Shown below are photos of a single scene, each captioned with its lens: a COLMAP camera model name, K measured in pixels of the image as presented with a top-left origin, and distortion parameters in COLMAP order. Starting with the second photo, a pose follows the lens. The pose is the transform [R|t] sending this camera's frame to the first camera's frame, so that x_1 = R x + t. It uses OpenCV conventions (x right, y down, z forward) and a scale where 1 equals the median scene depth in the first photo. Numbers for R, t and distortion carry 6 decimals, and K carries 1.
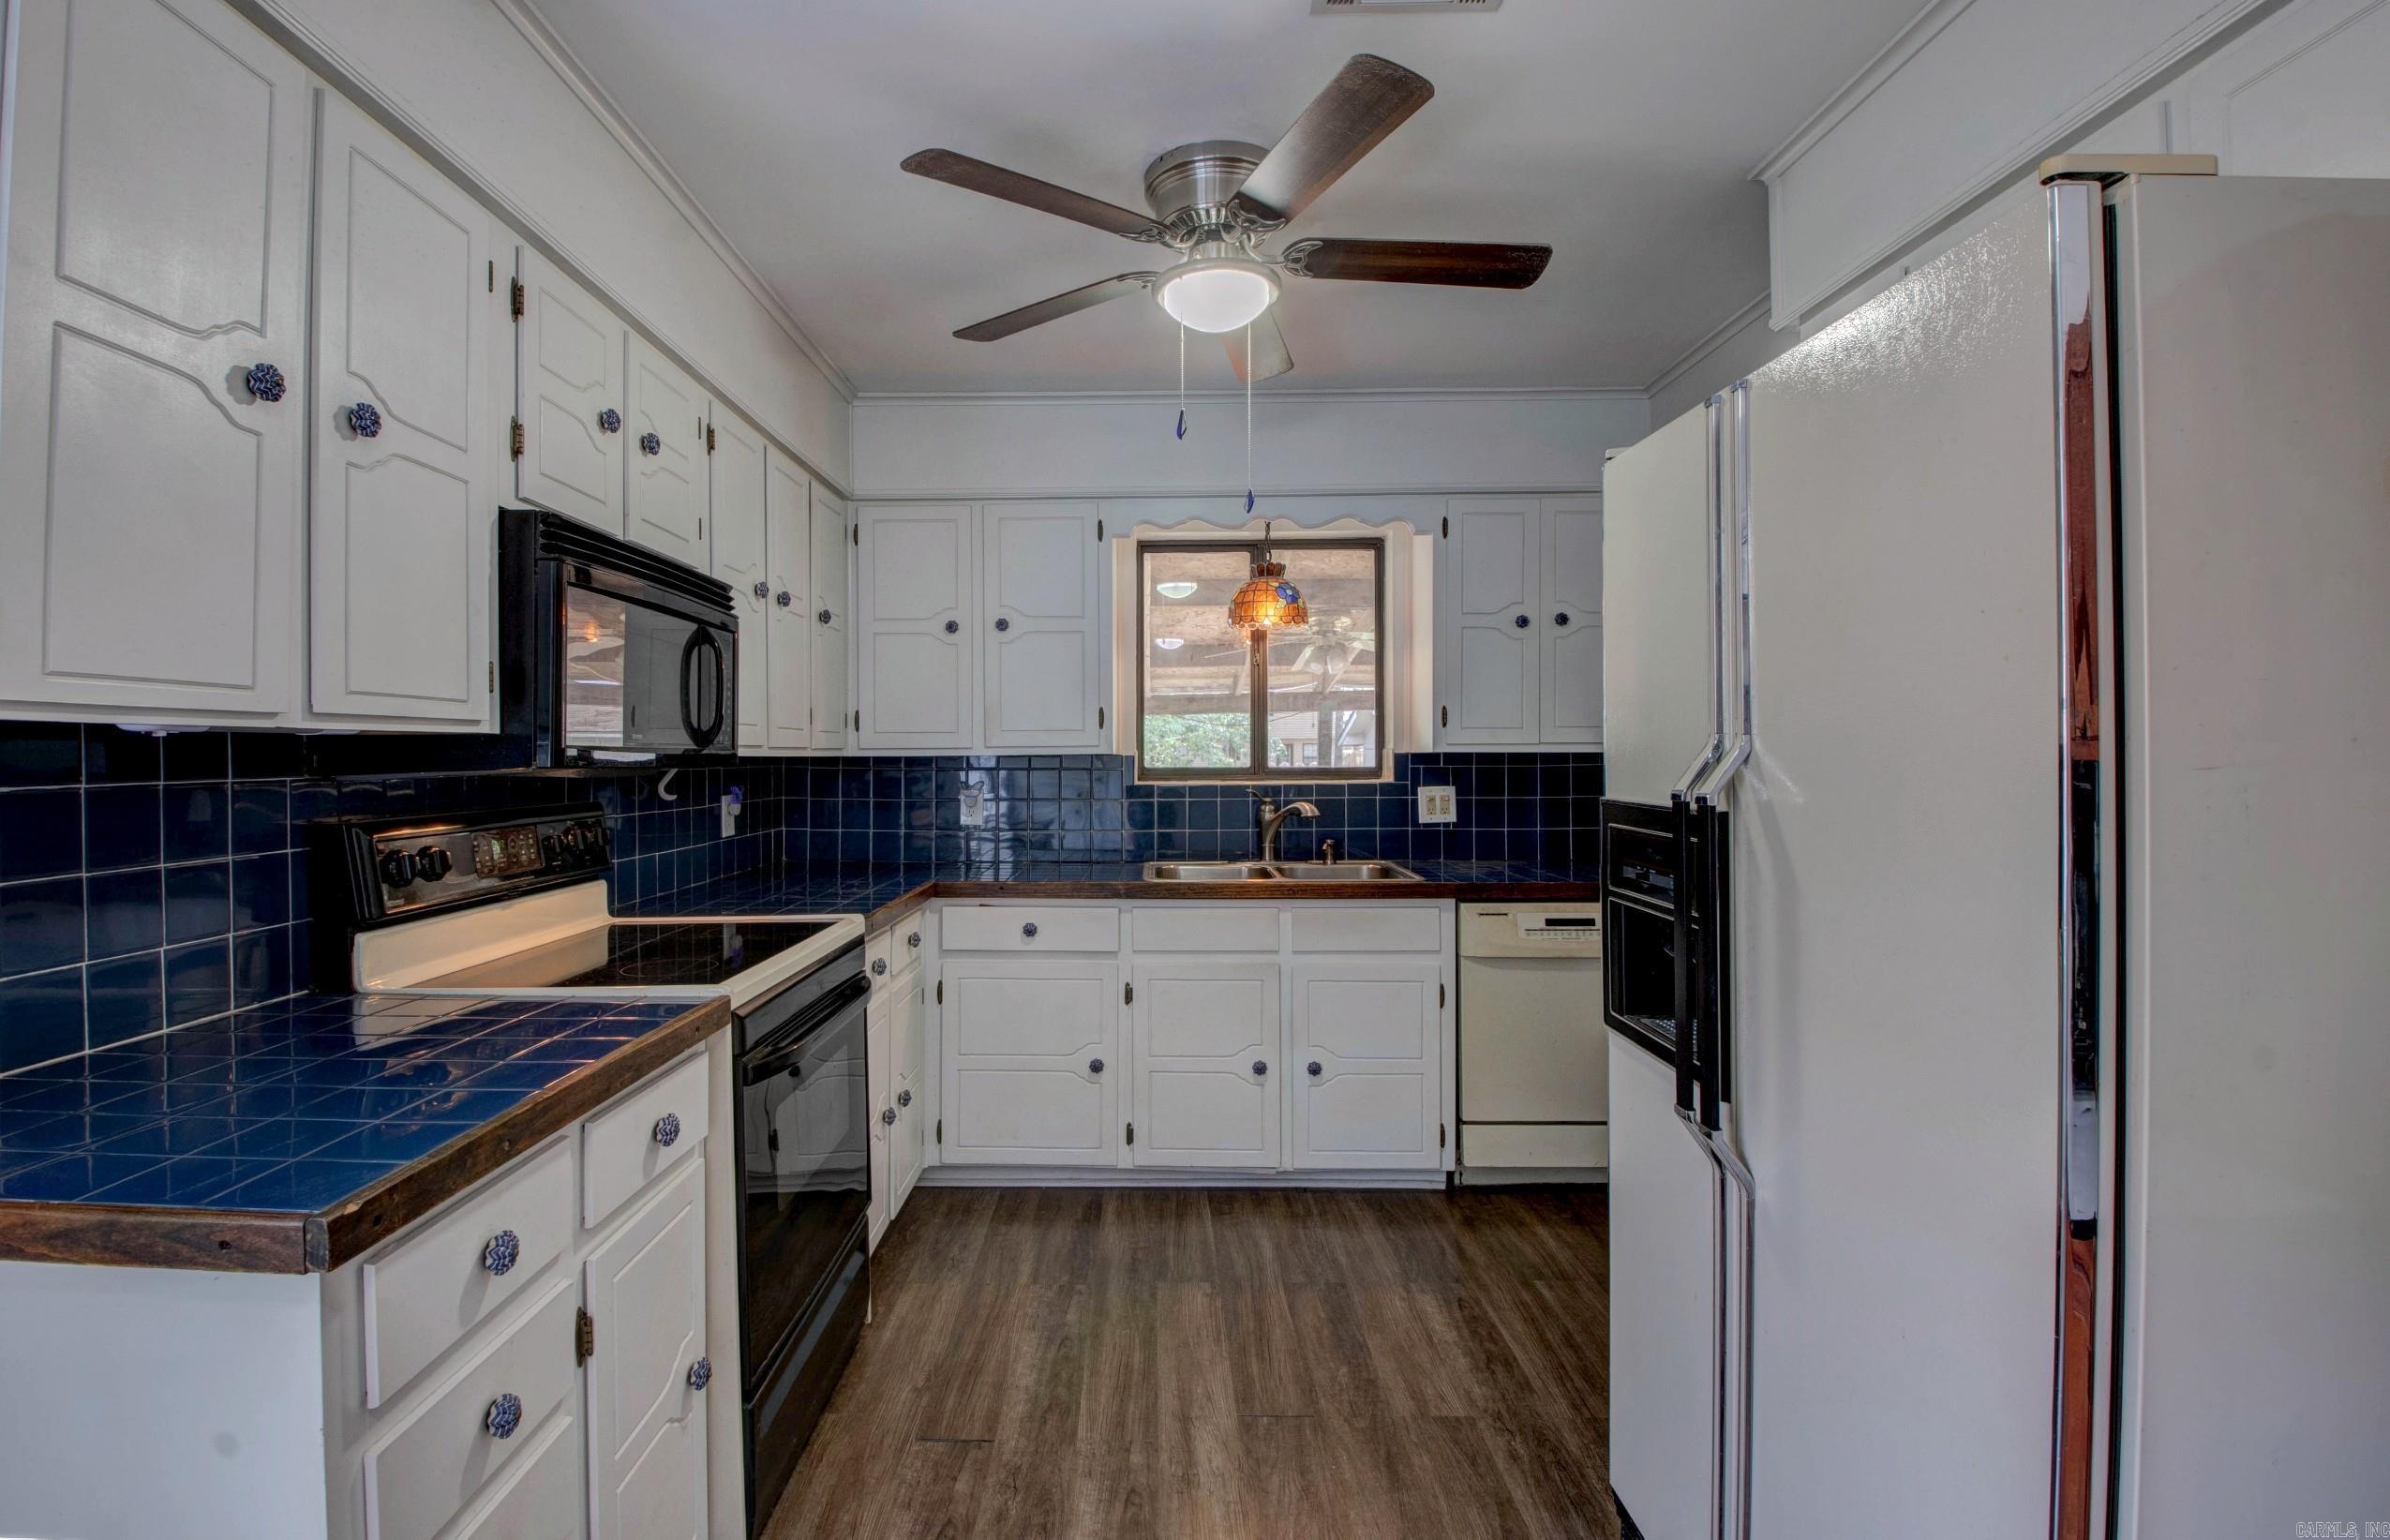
lens RADIAL K [[1152.4, 0, 1106.9], [0, 1152.4, 758.5], [0, 0, 1]] dist [0.030364, -0.048644]
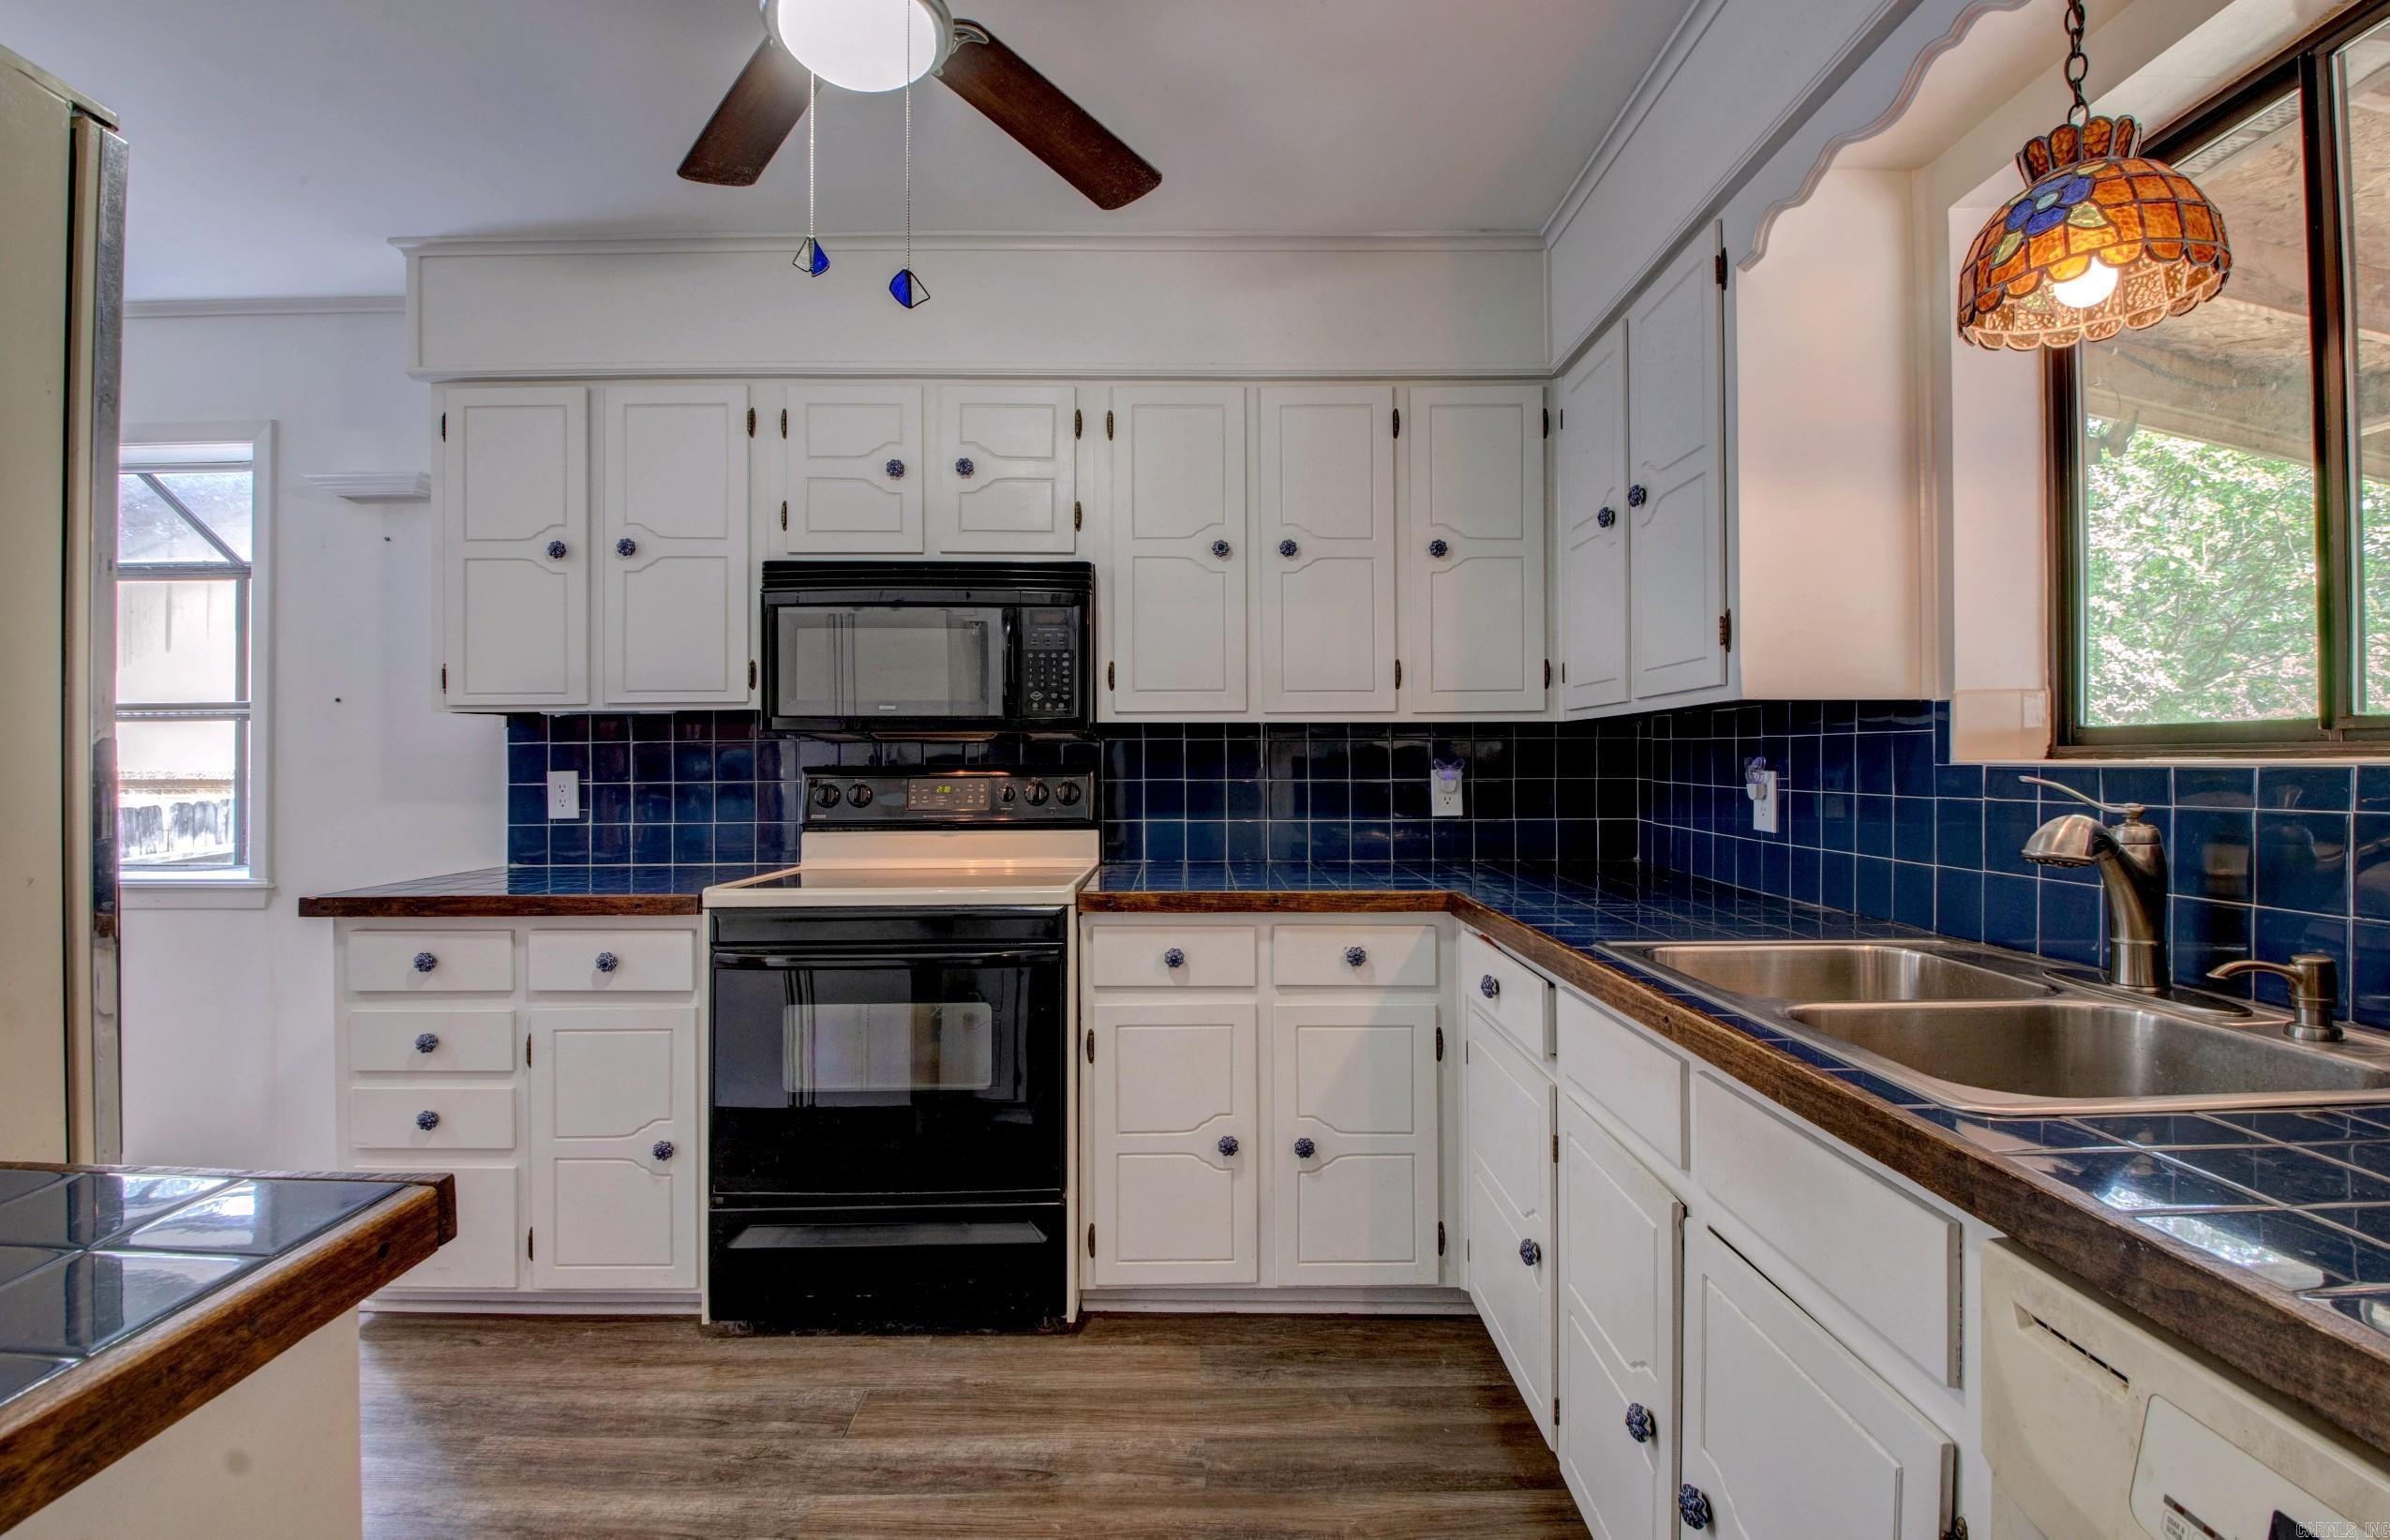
lens RADIAL K [[1101.1, 0, 1145.0], [0, 1101.1, 739.9], [0, 0, 1]] dist [0.025412, -0.027580]
pose [[0.027253, -0.009175, -0.999586, 0.709346], [0.005371, 0.999945, -0.009032, 0.024434], [0.999614, -0.005122, 0.027300, 1.060049]]
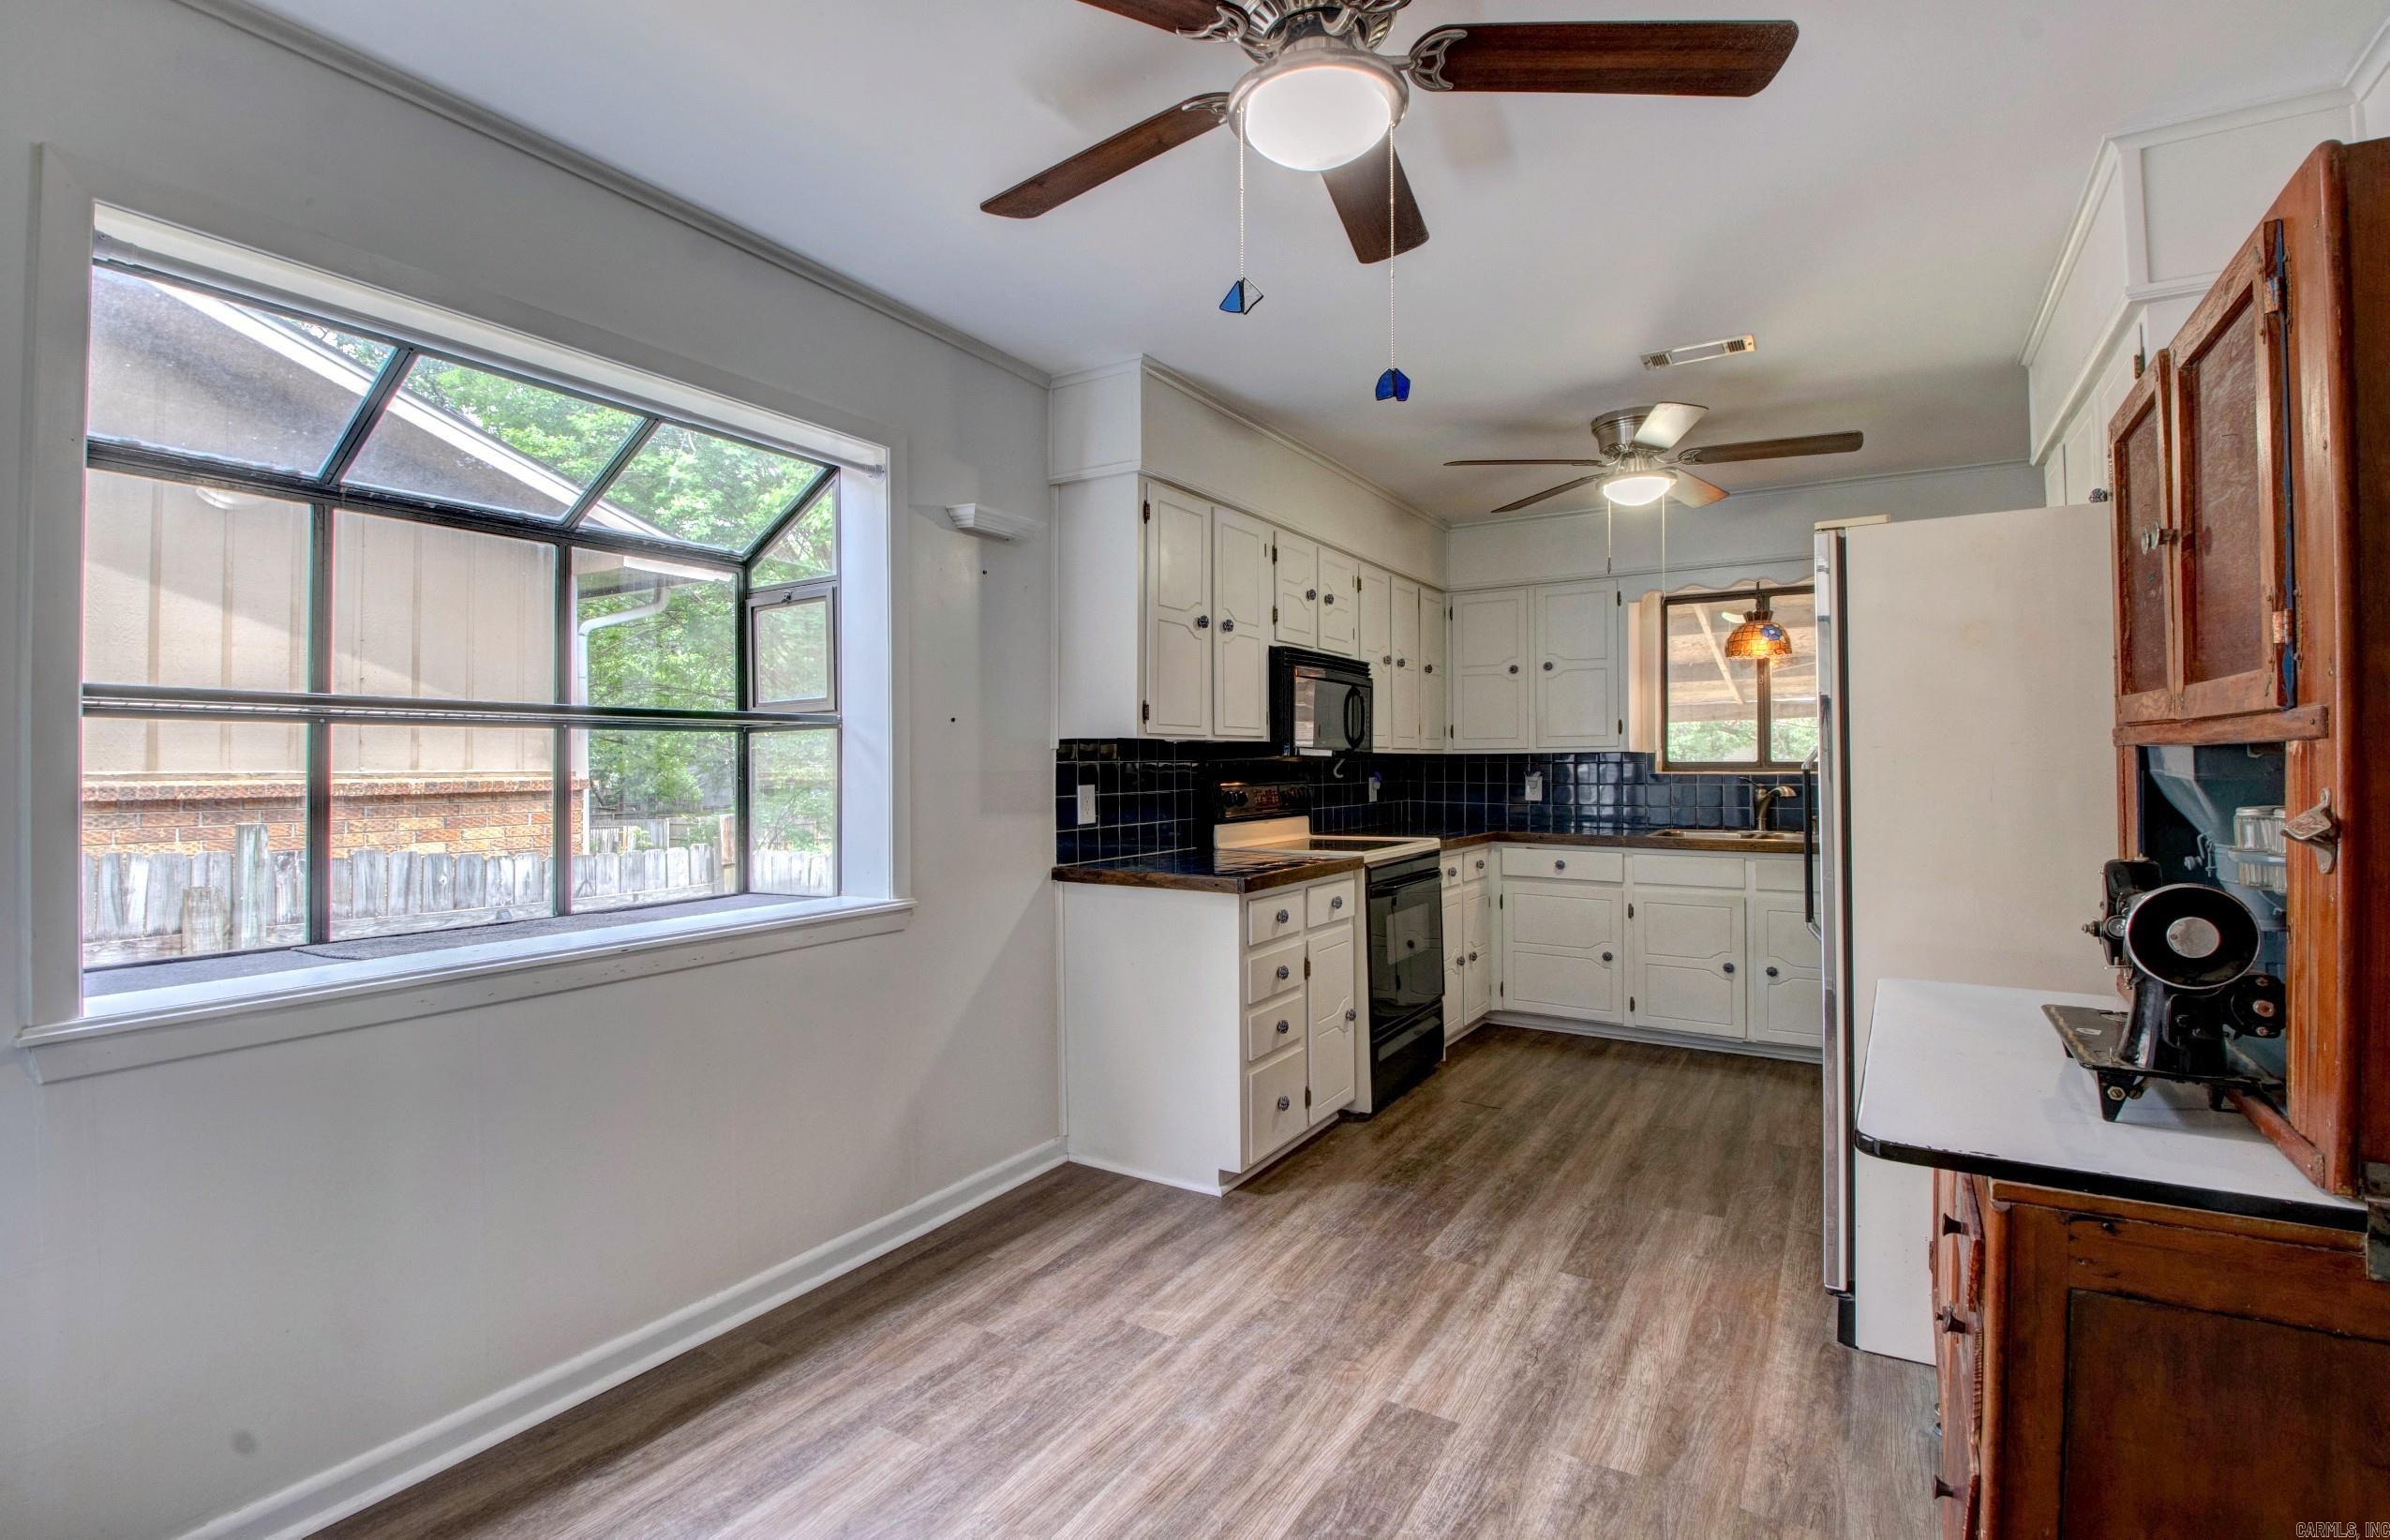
lens RADIAL K [[1101.1, 0, 1145.0], [0, 1101.1, 739.9], [0, 0, 1]] dist [0.025412, -0.027580]
pose [[0.857476, -0.012499, -0.514373, 0.298076], [0.001315, 0.999755, -0.022103, 0.017084], [0.514523, 0.018276, 0.857282, -0.763056]]
